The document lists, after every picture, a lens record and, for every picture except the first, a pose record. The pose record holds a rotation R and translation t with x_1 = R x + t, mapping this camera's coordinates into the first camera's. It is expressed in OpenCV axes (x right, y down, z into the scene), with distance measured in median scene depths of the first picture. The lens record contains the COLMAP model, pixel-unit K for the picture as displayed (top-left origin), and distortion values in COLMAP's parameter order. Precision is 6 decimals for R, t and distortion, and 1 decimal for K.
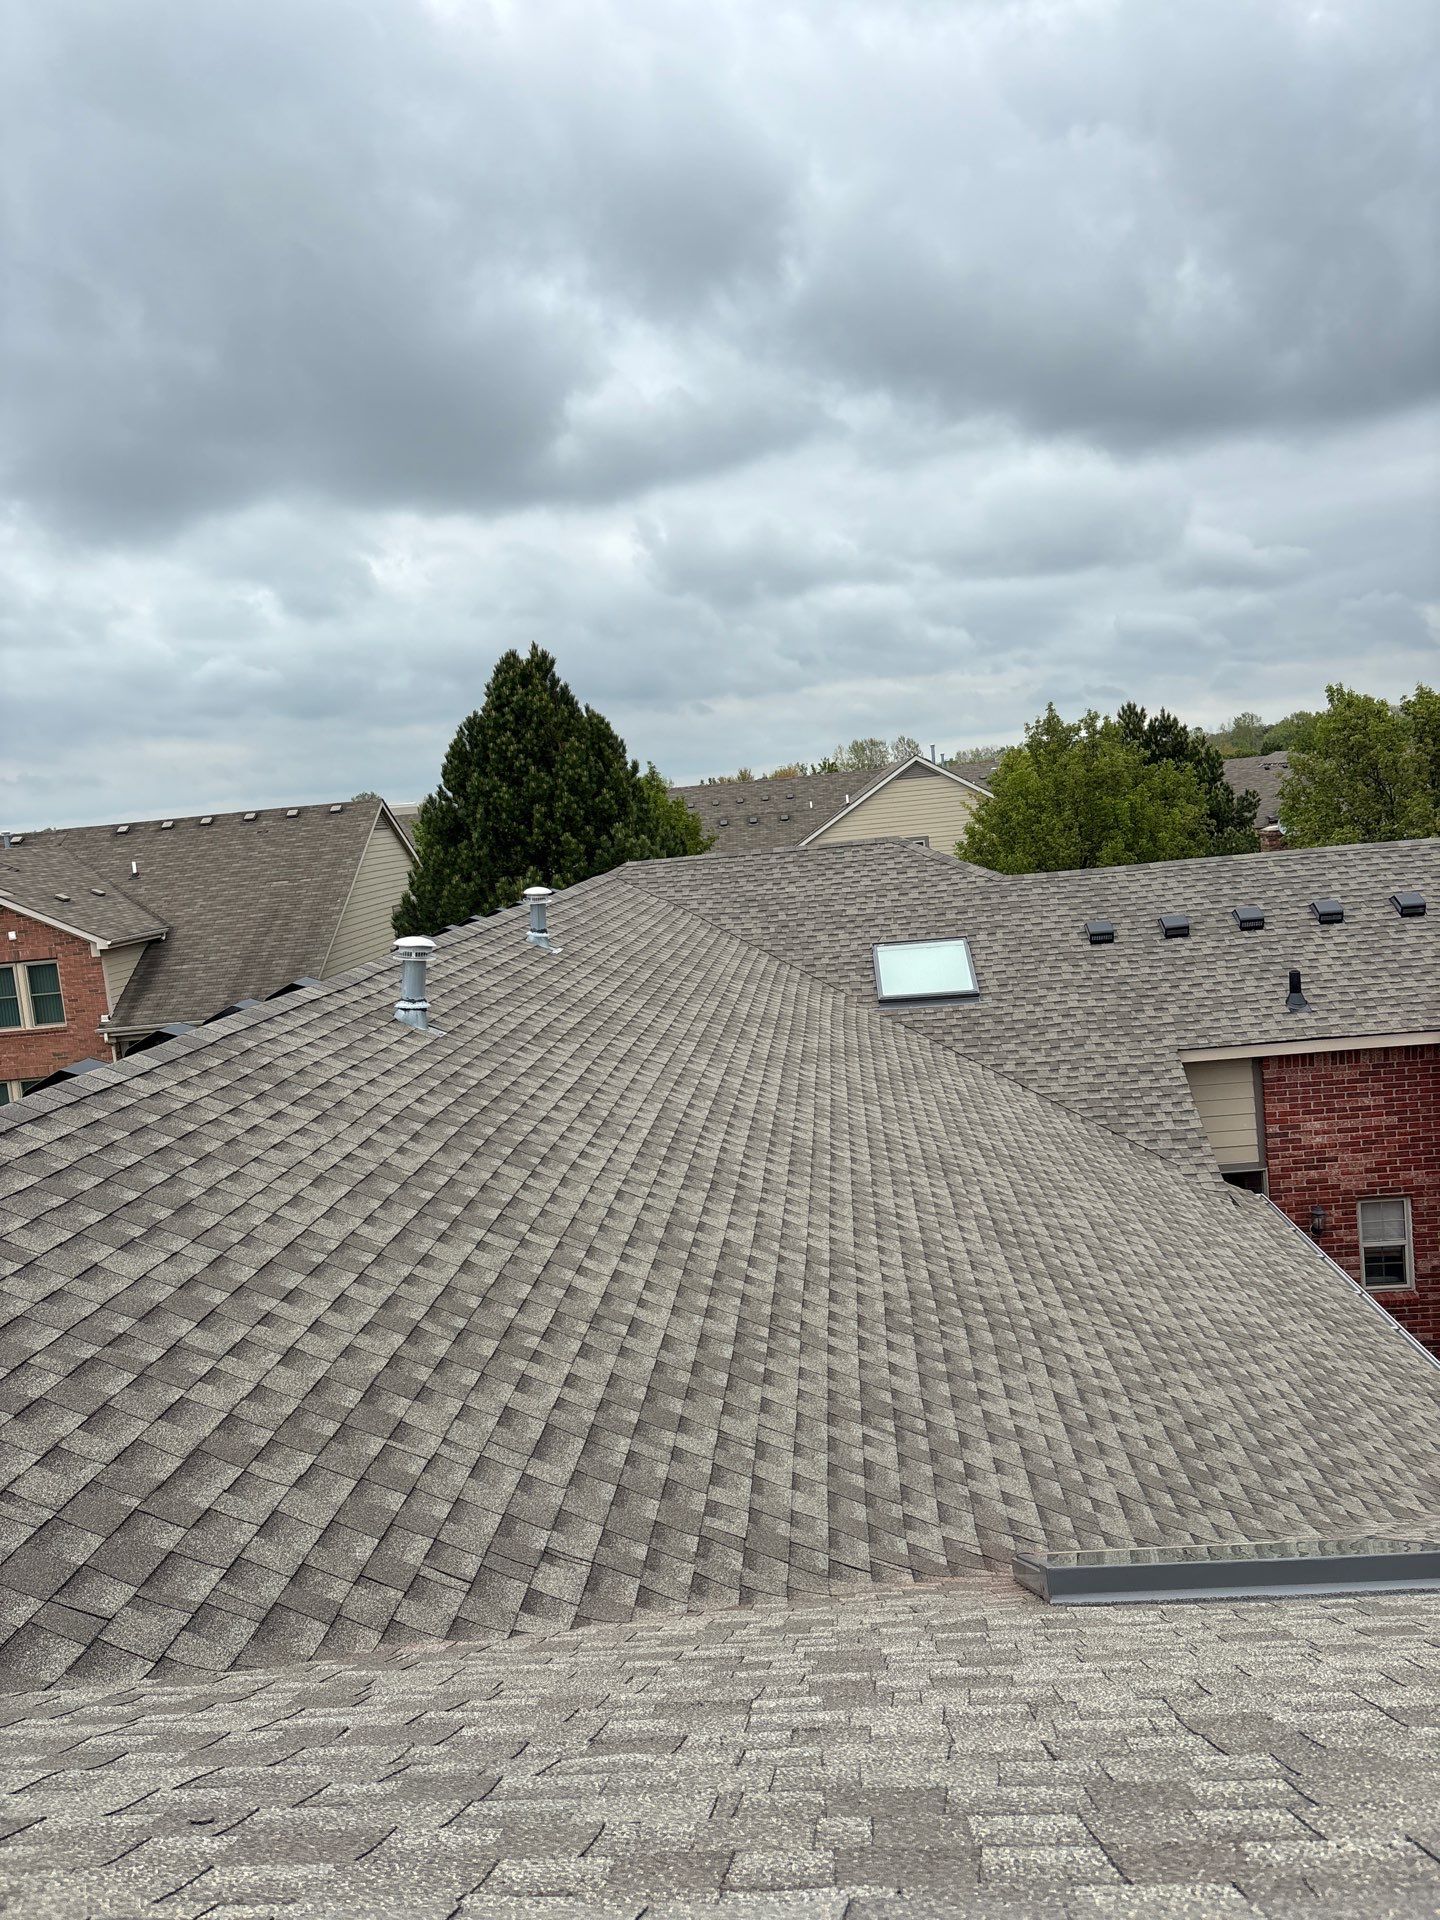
lens RADIAL K [[1369.4, 0, 720.0], [0, 1369.4, 960.0], [0, 0, 1]] dist [-0.001928, -0.000565]
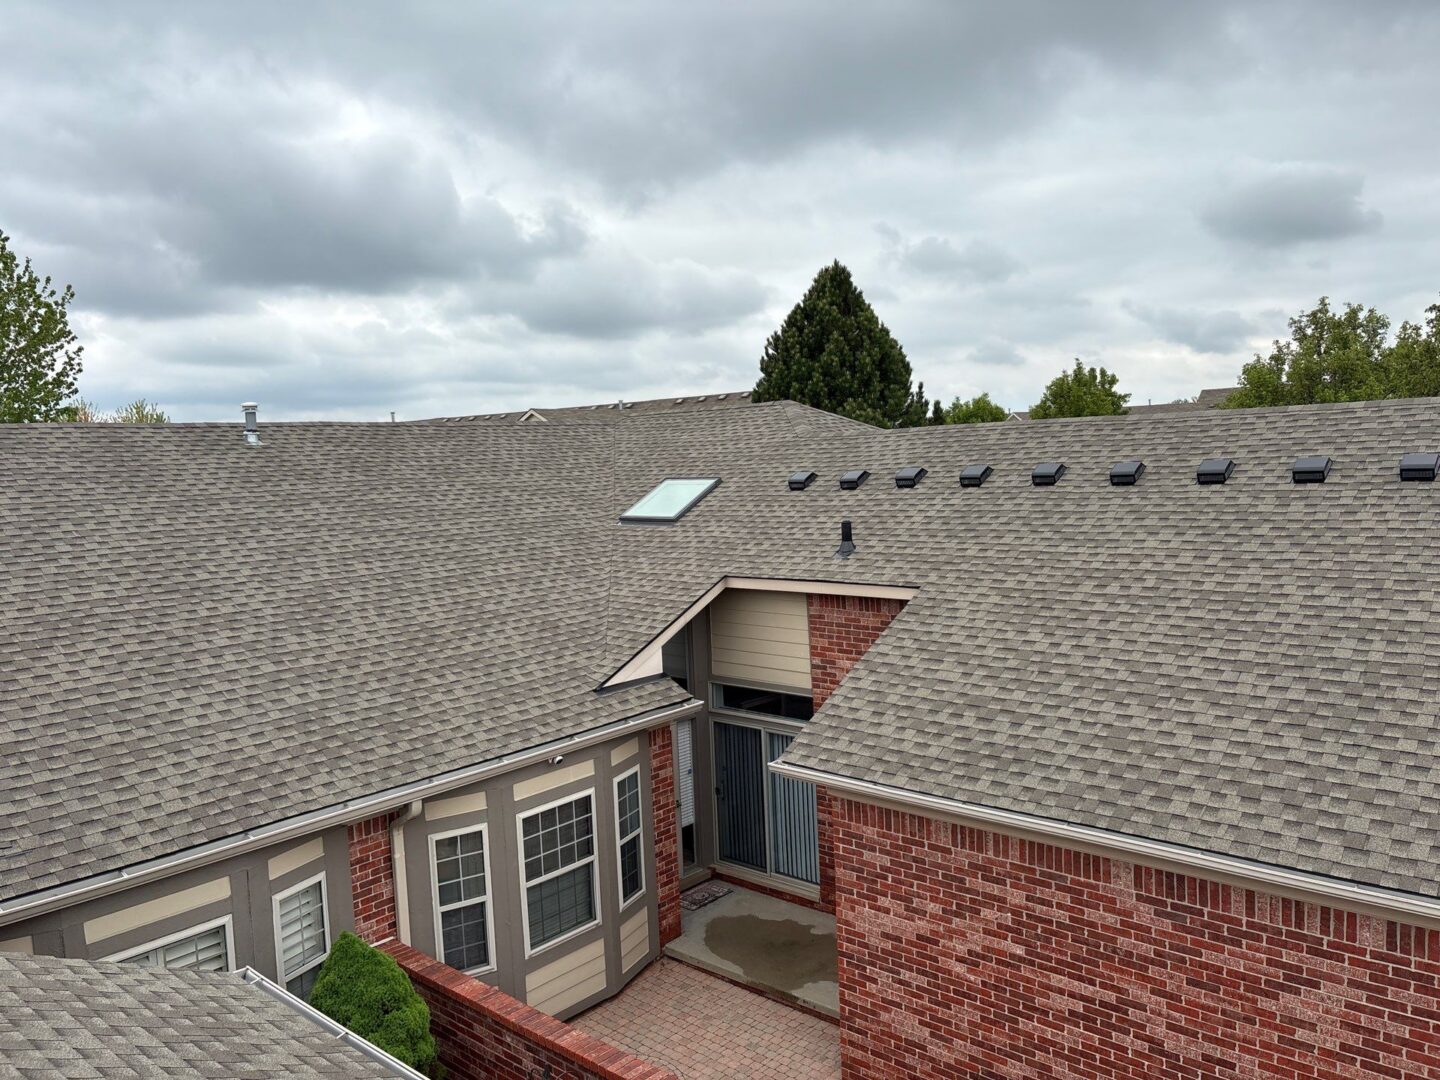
lens RADIAL K [[1078.6, 0, 720.0], [0, 1078.6, 540.0], [0, 0, 1]] dist [-0.000197, -0.001082]
pose [[0.796575, 0.108099, -0.594796, 0.803296], [-0.100902, 0.993856, 0.045493, -0.005593], [0.596059, 0.023777, 0.802588, 0.235003]]
